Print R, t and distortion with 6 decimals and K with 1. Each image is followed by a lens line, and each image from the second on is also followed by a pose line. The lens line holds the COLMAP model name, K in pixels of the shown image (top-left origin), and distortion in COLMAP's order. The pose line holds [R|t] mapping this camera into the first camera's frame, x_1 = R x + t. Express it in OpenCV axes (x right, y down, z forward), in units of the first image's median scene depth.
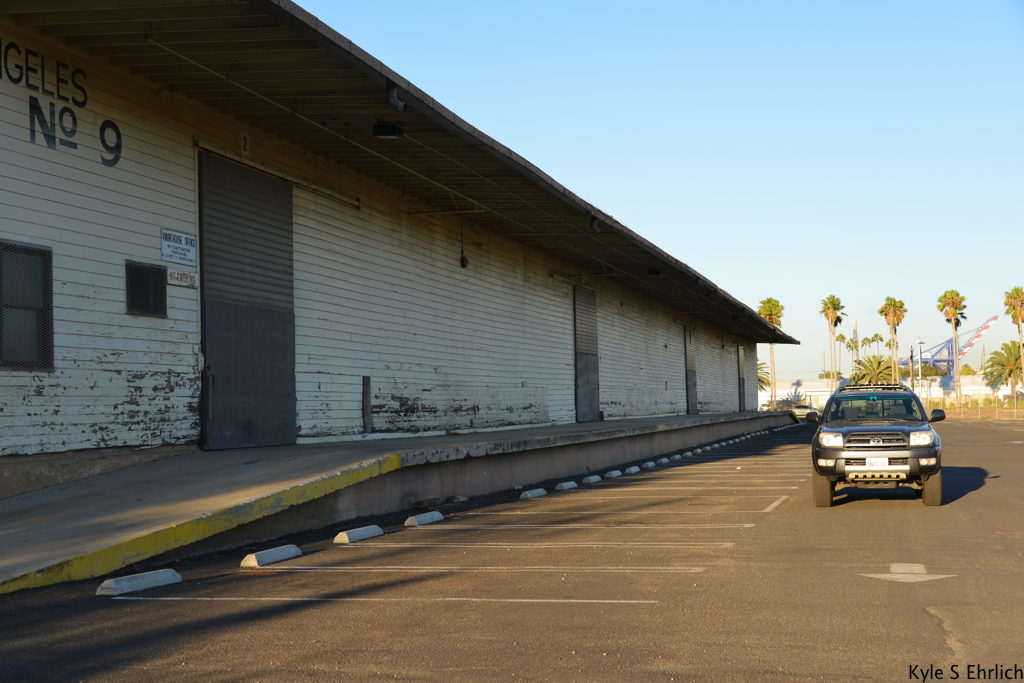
lens RADIAL K [[1473.5, 0, 511.5], [0, 1473.5, 345.2], [0, 0, 1]] dist [-0.035155, 0.063244]
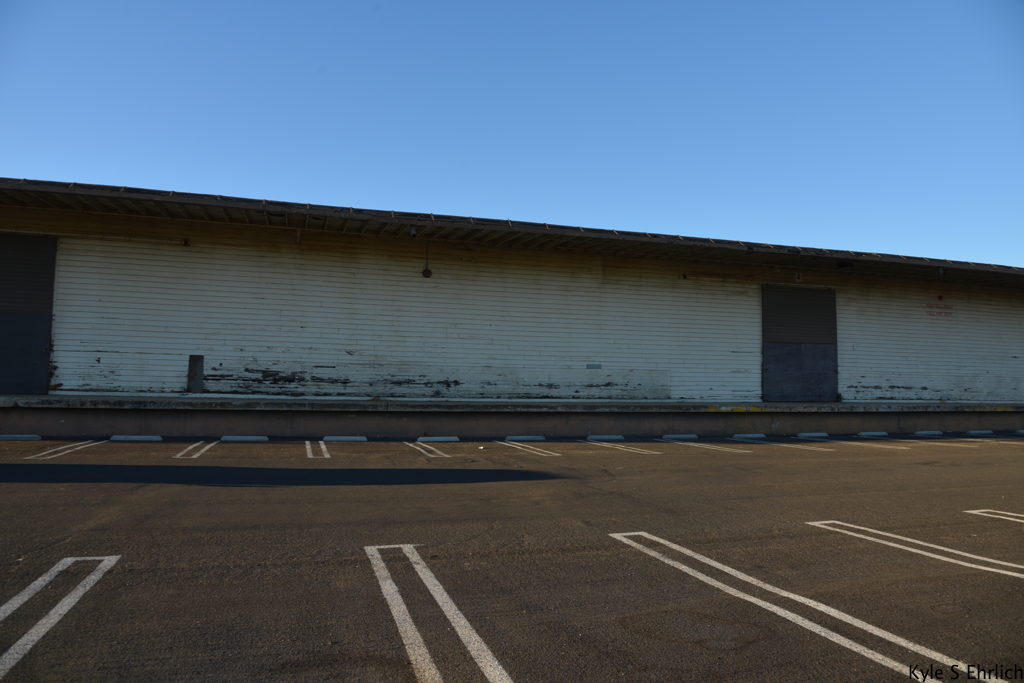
lens RADIAL K [[694.1, 0, 510.4], [0, 694.1, 341.9], [0, 0, 1]] dist [-0.039161, 0.006106]
pose [[0.521676, -0.023620, -0.852816, 0.986445], [0.007931, 0.999708, -0.022837, 0.038453], [0.853107, 0.005150, 0.521711, 1.331648]]
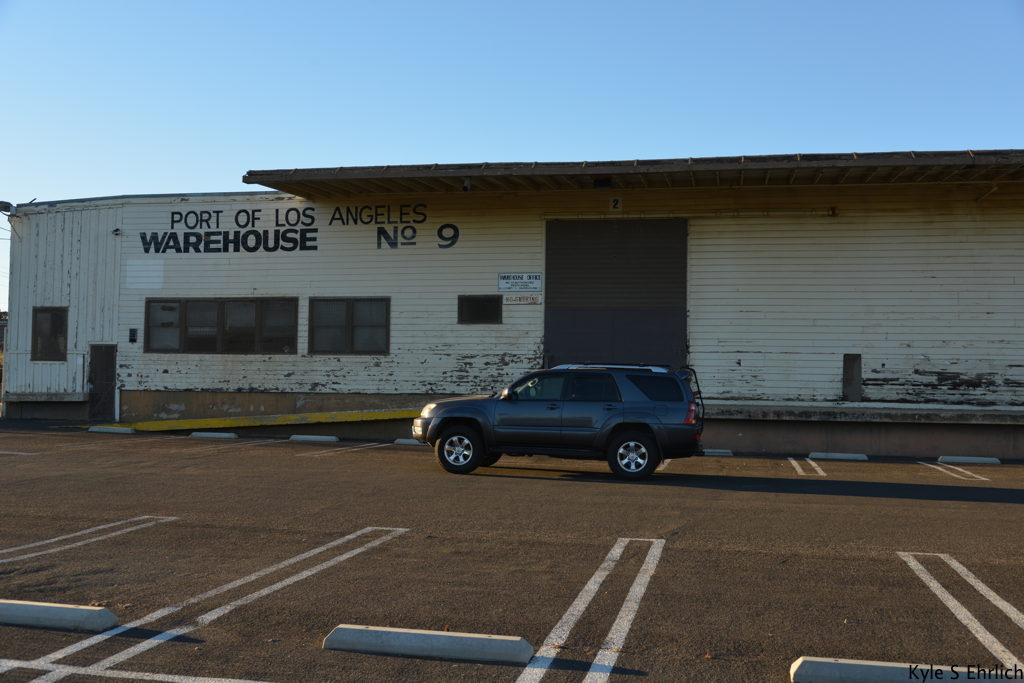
lens RADIAL K [[1030.0, 0, 509.8], [0, 1030.0, 341.8], [0, 0, 1]] dist [-0.035908, 0.008340]
pose [[0.033911, -0.016870, -0.999282, 1.061812], [0.028101, 0.999478, -0.015920, 0.024571], [0.999030, -0.027540, 0.034368, 1.020699]]
